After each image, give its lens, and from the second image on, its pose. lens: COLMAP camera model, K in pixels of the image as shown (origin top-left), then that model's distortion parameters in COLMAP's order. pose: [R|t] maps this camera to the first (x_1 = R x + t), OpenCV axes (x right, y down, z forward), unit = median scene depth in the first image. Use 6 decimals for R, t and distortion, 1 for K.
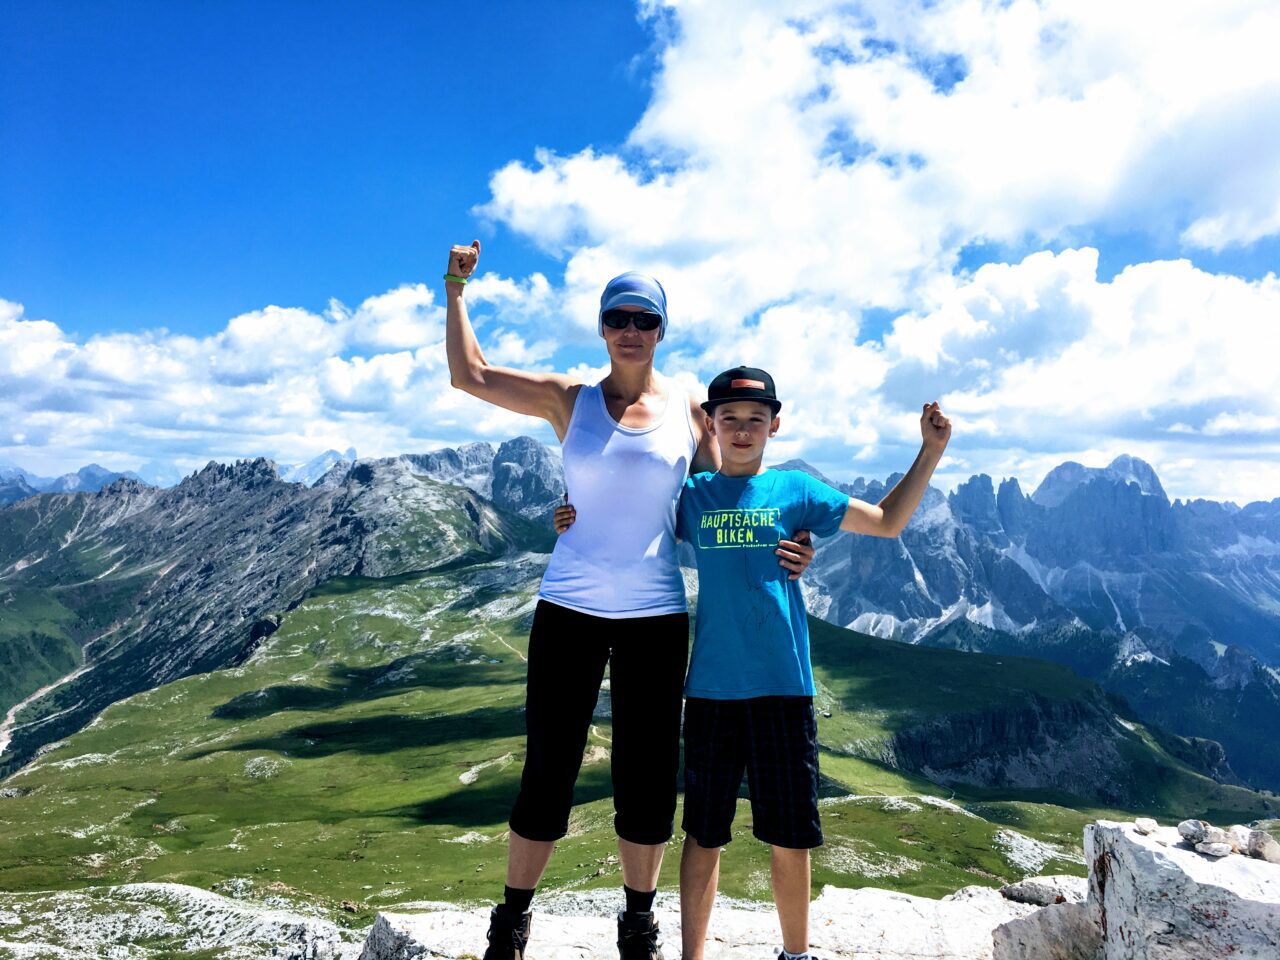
lens RADIAL K [[1091.1, 0, 639.0], [0, 1091.1, 474.9], [0, 0, 1]] dist [0.078138, -0.102370]
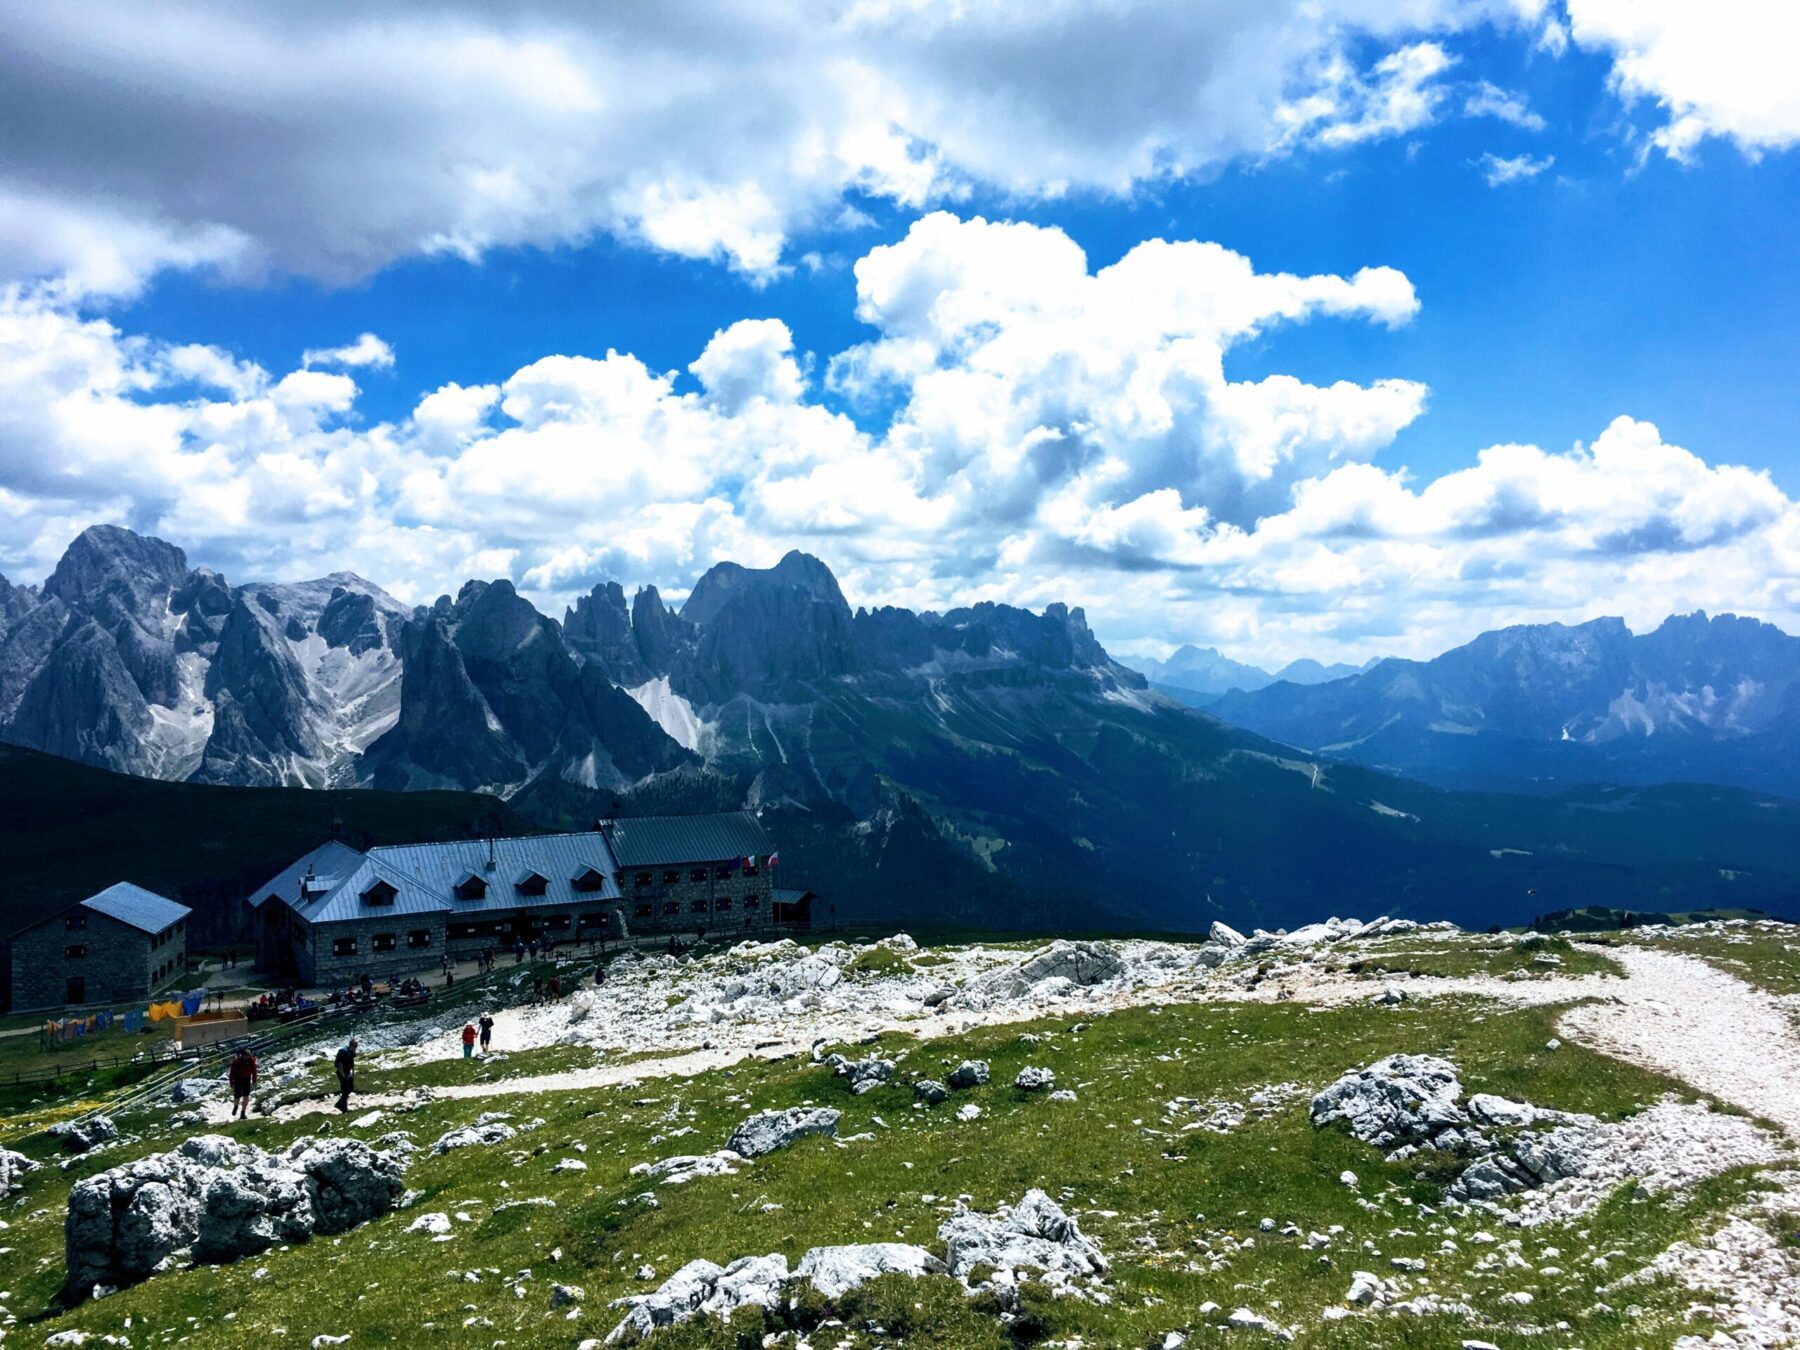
lens RADIAL K [[1522.6, 0, 887.8], [0, 1522.6, 674.5], [0, 0, 1]] dist [0.079104, -0.108164]
pose [[0.906522, -0.060438, 0.417811, 0.086226], [0.043216, 0.997785, 0.050569, 0.025117], [-0.419942, -0.027785, 0.907126, 0.033026]]
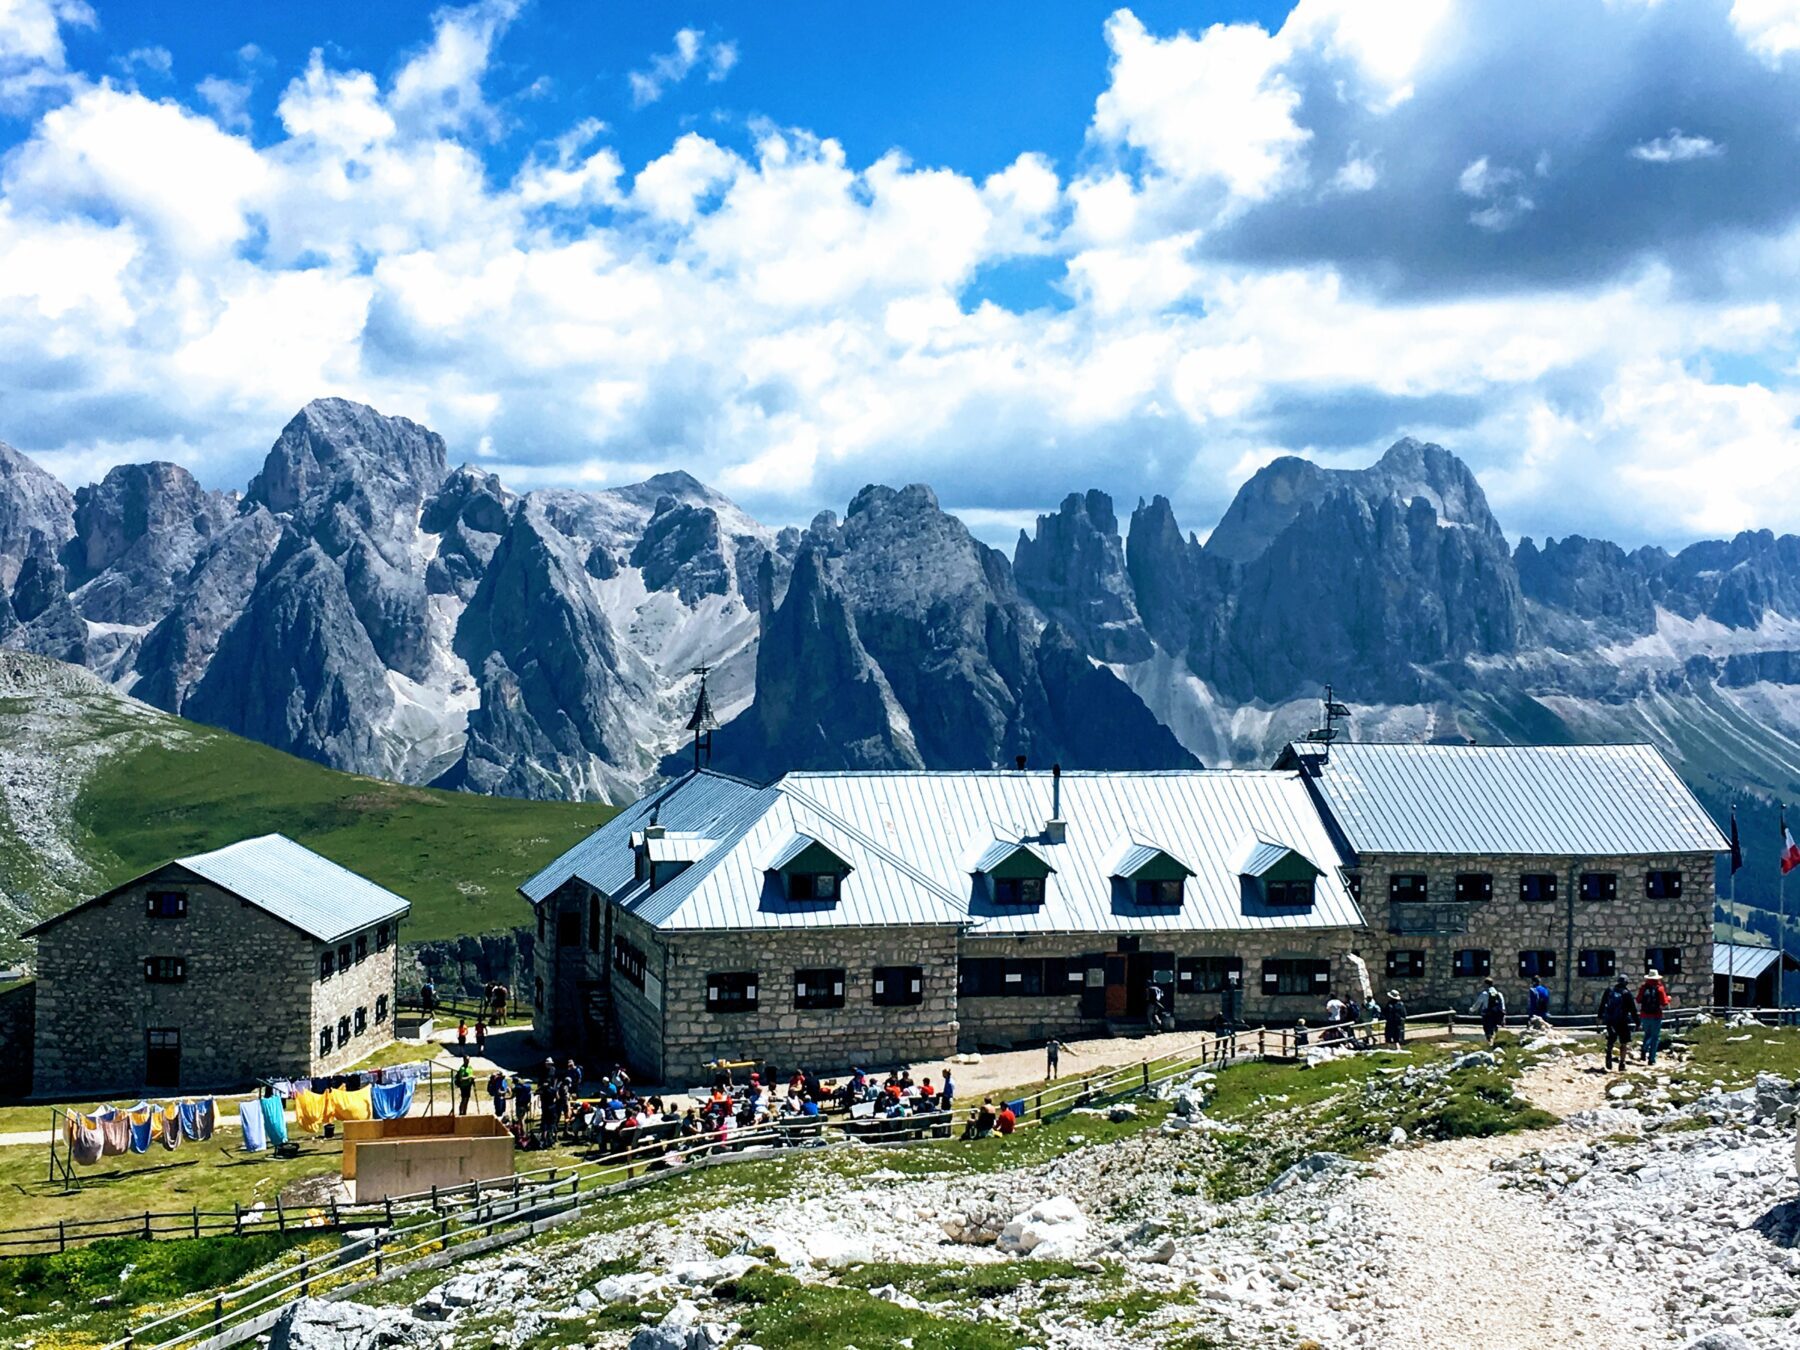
lens RADIAL K [[2575.9, 0, 867.3], [0, 2575.9, 671.7], [0, 0, 1]] dist [0.028464, 0.079834]
pose [[0.985271, -0.039154, 0.166454, 0.086489], [0.031523, 0.998338, 0.048240, 0.027550], [-0.168067, -0.042283, 0.984868, 0.042451]]
